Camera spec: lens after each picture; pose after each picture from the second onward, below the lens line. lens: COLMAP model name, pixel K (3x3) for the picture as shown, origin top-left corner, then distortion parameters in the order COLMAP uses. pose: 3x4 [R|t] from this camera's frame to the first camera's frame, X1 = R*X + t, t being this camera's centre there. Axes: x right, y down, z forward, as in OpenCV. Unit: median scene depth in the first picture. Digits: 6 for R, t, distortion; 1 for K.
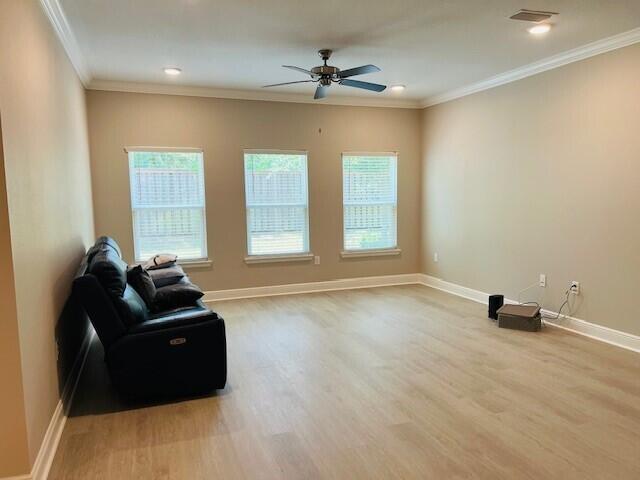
lens RADIAL K [[470.8, 0, 320.0], [0, 470.8, 240.0], [0, 0, 1]] dist [0.020460, -0.003946]
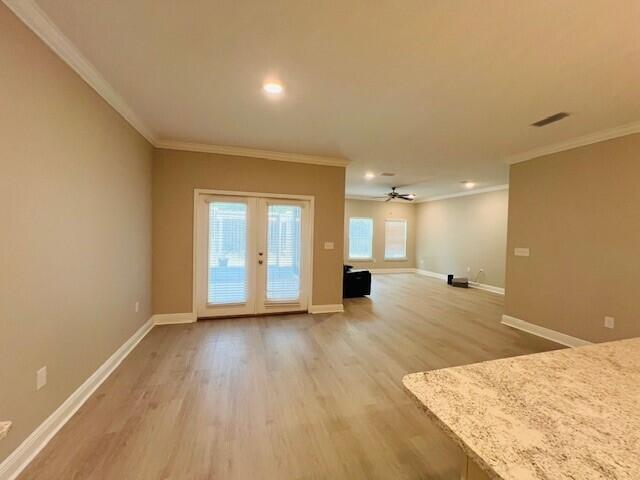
lens RADIAL K [[255.3, 0, 320.0], [0, 255.3, 237.0], [0, 0, 1]] dist [0.000197, -0.000098]
pose [[0.997571, 0.031001, -0.062372, -0.286749], [-0.035932, 0.996182, -0.079558, 0.045625], [0.059668, 0.081606, 0.994877, -0.505563]]
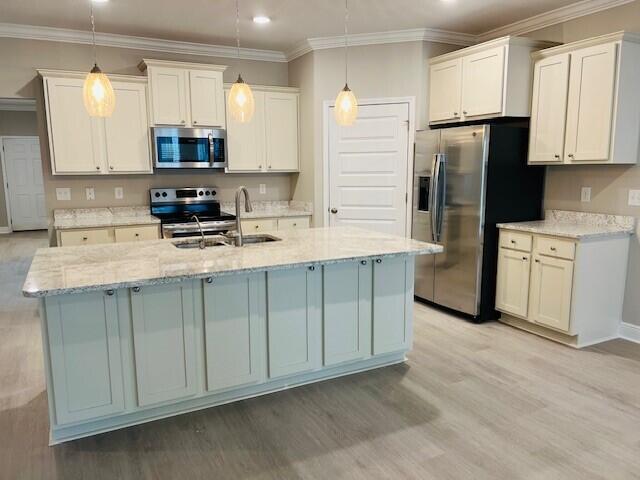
lens RADIAL K [[470.8, 0, 320.0], [0, 470.8, 240.0], [0, 0, 1]] dist [0.020460, -0.003946]
pose [[-0.993421, 0.034091, -0.109331, -0.020454], [0.005057, 0.966794, 0.255507, -0.026959], [0.114411, 0.253273, -0.960606, 0.229901]]
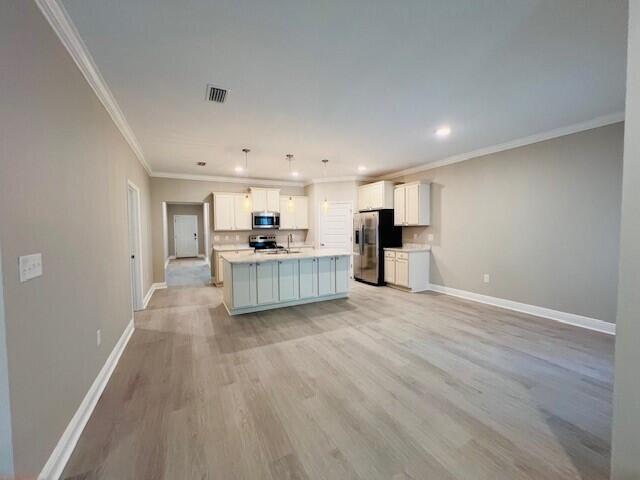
lens RADIAL K [[255.3, 0, 320.0], [0, 255.3, 237.0], [0, 0, 1]] dist [0.000197, -0.000098]
pose [[-0.991761, 0.022972, -0.126028, 0.019802], [0.006102, 0.991145, 0.132645, -0.050417], [0.127959, 0.130783, -0.983119, 0.570657]]
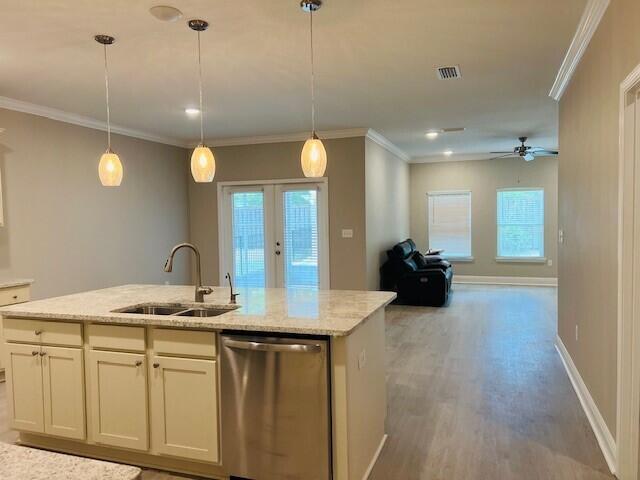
lens RADIAL K [[470.8, 0, 320.0], [0, 470.8, 240.0], [0, 0, 1]] dist [0.020460, -0.003946]
pose [[0.757936, 0.023953, -0.651889, 0.509129], [-0.052431, 0.998329, -0.024279, 0.057854], [0.650218, 0.052581, 0.757926, -0.697903]]
